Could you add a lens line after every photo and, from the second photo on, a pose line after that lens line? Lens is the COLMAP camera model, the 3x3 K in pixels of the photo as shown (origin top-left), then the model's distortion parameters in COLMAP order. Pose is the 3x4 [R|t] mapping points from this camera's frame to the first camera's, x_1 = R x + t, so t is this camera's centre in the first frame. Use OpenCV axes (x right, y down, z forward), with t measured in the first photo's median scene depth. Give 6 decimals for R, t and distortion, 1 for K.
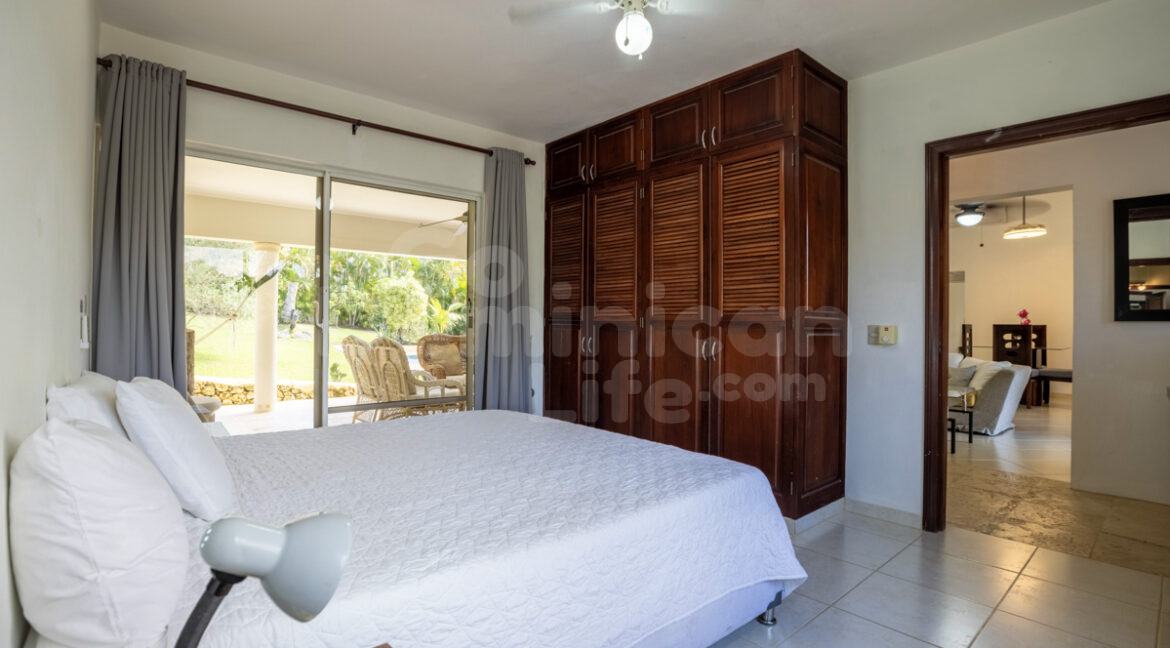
lens RADIAL K [[556.1, 0, 585.0], [0, 556.1, 324.0], [0, 0, 1]] dist [-0.033617, 0.000045]
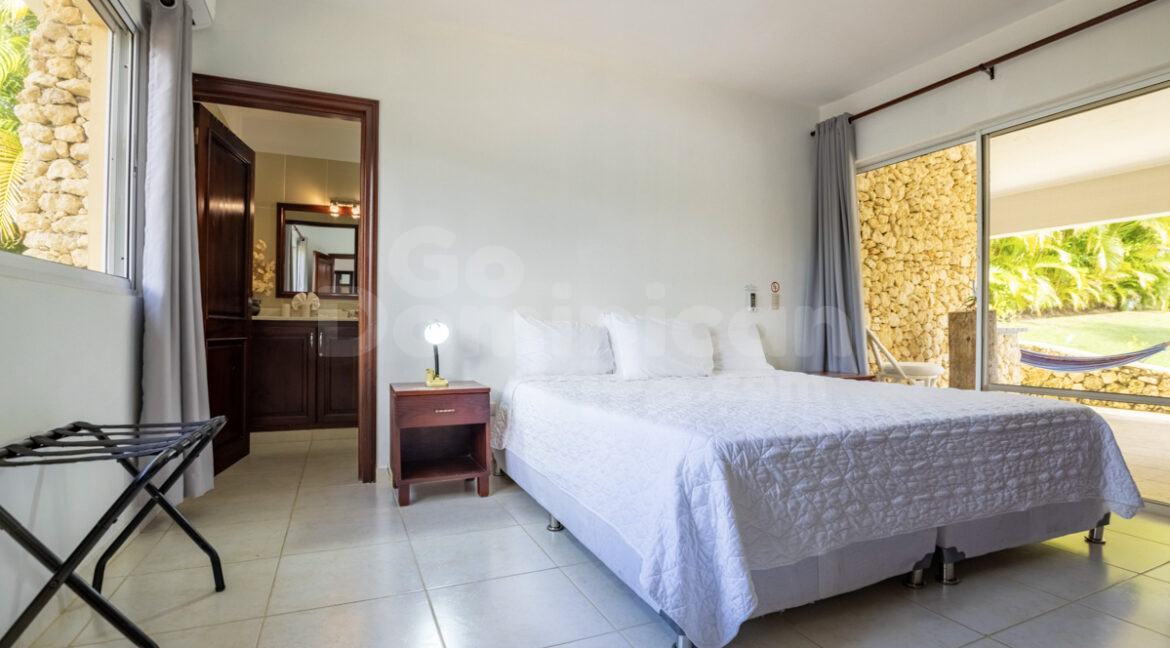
lens RADIAL K [[556.1, 0, 585.0], [0, 556.1, 324.0], [0, 0, 1]] dist [-0.033617, 0.000045]
pose [[-0.310180, -0.012542, -0.950595, 0.653704], [-0.000480, 0.999915, -0.013036, 0.063594], [0.950678, -0.003588, -0.310159, 0.712592]]
